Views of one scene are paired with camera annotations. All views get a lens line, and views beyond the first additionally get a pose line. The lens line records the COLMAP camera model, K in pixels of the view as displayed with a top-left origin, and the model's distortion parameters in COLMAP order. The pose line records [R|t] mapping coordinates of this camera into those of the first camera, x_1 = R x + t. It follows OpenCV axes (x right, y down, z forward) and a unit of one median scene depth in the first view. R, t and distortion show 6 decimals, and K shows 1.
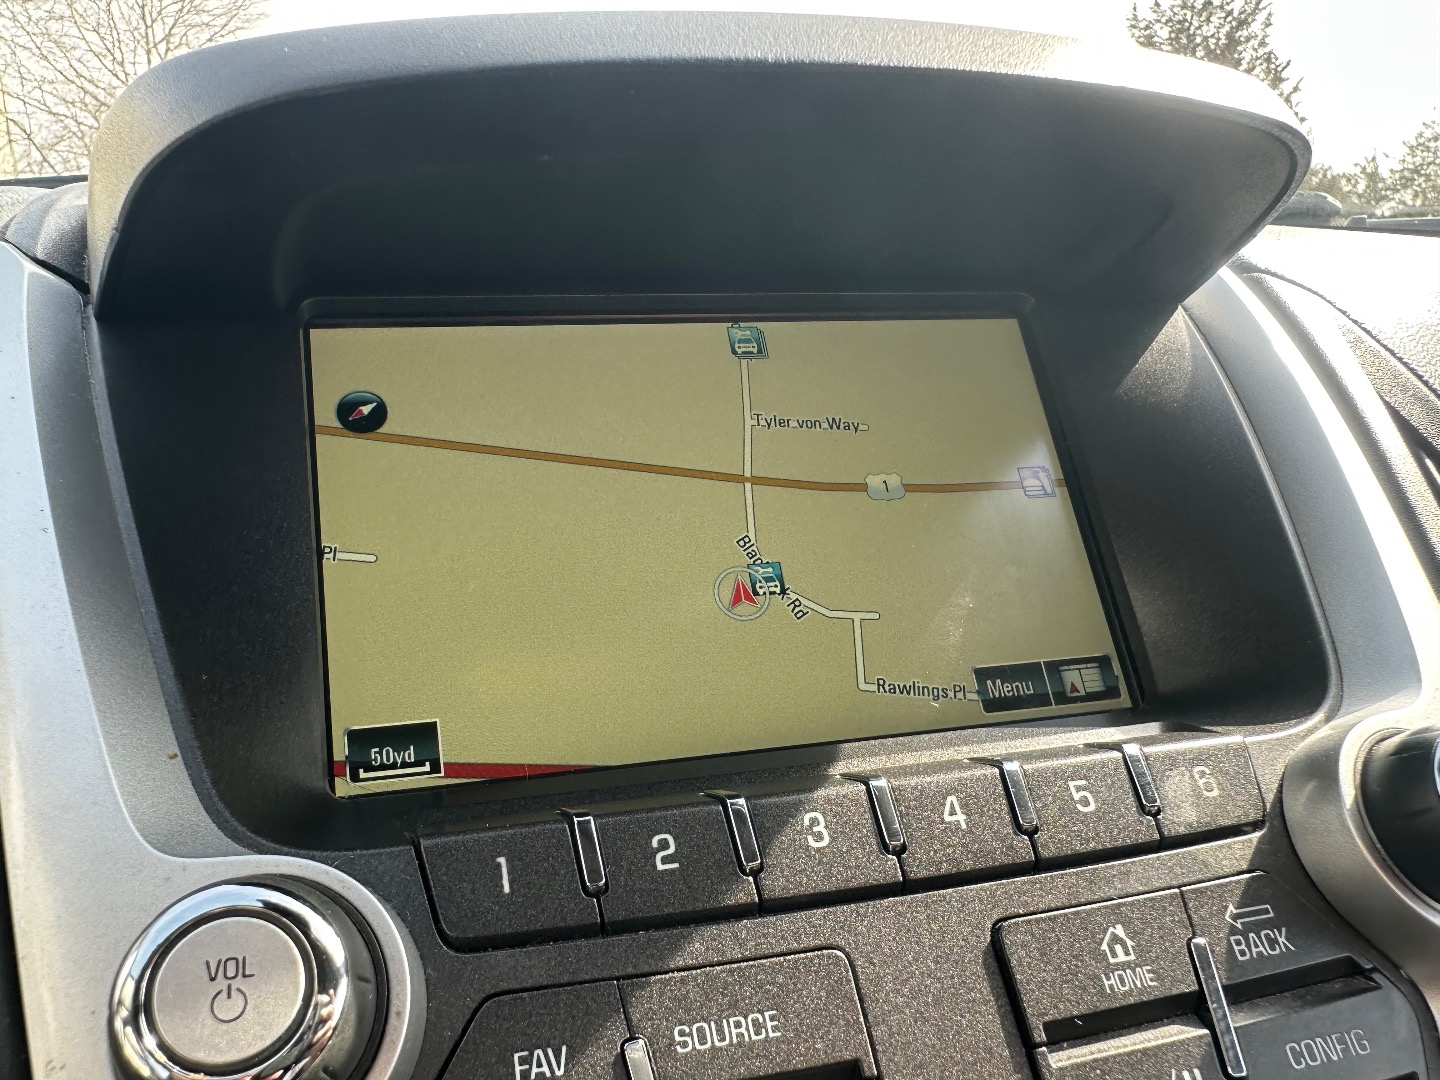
lens RADIAL K [[1144.4, 0, 720.0], [0, 1144.4, 540.0], [0, 0, 1]] dist [0.007694, 0.005189]
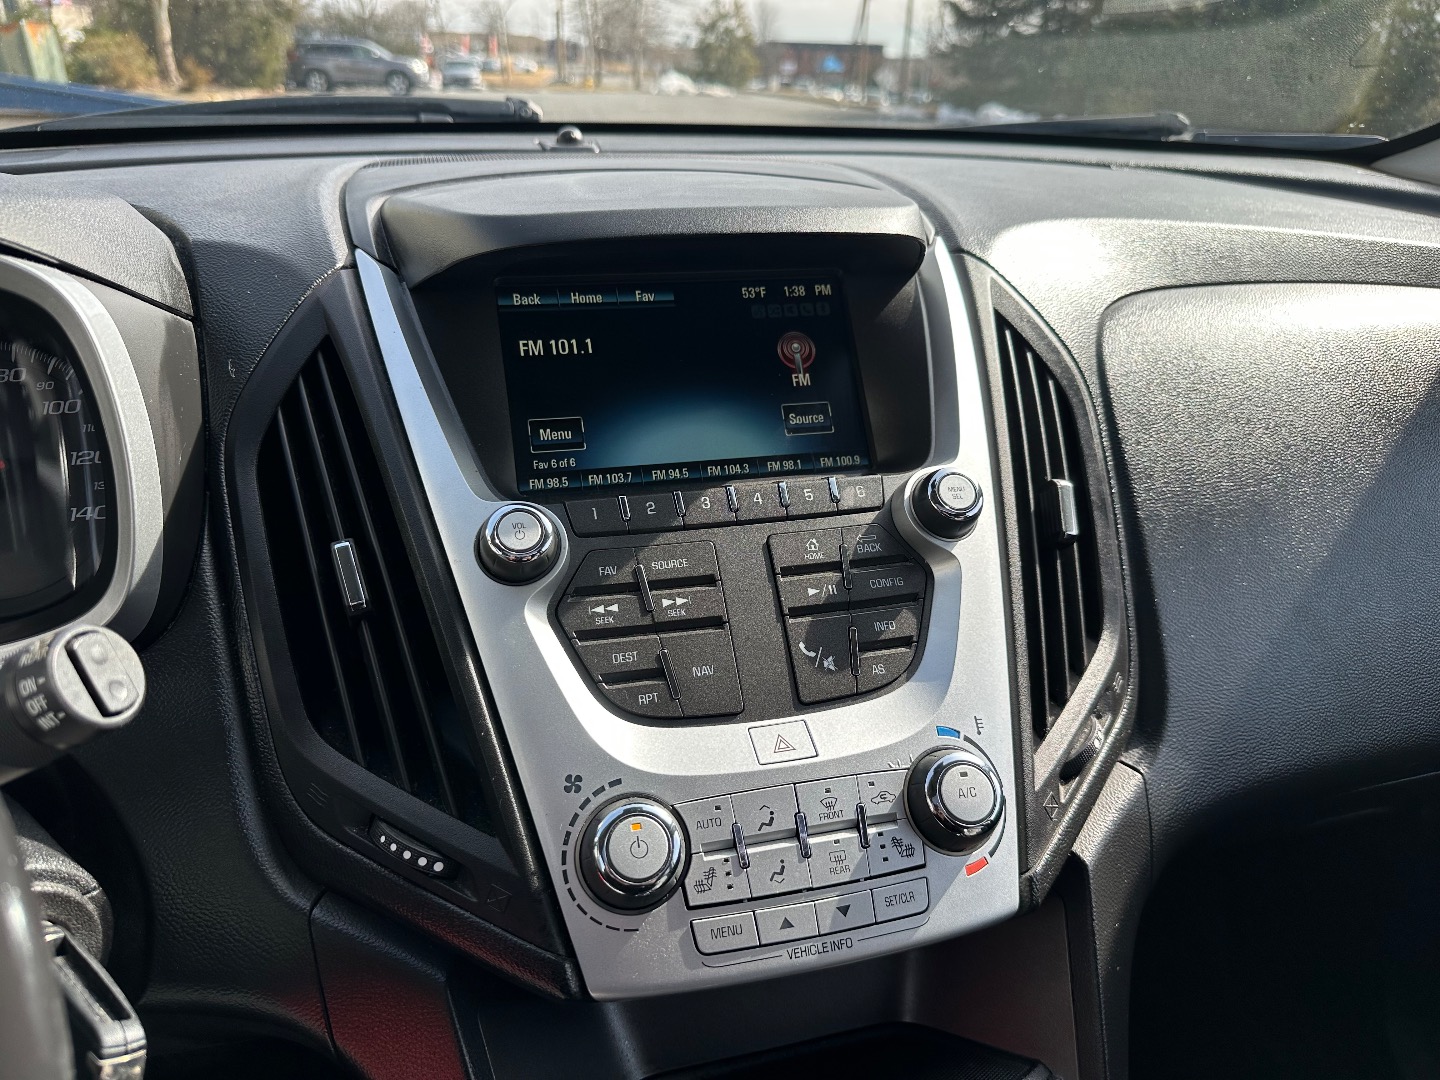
lens RADIAL K [[1009.0, 0, 737.0], [0, 1009.0, 531.6], [0, 0, 1]] dist [0.087382, -0.042330]
pose [[0.999804, 0.019765, -0.001019, 0.164642], [-0.019245, 0.982960, 0.182810, -0.127223], [0.004614, -0.182755, 0.983148, -1.428613]]
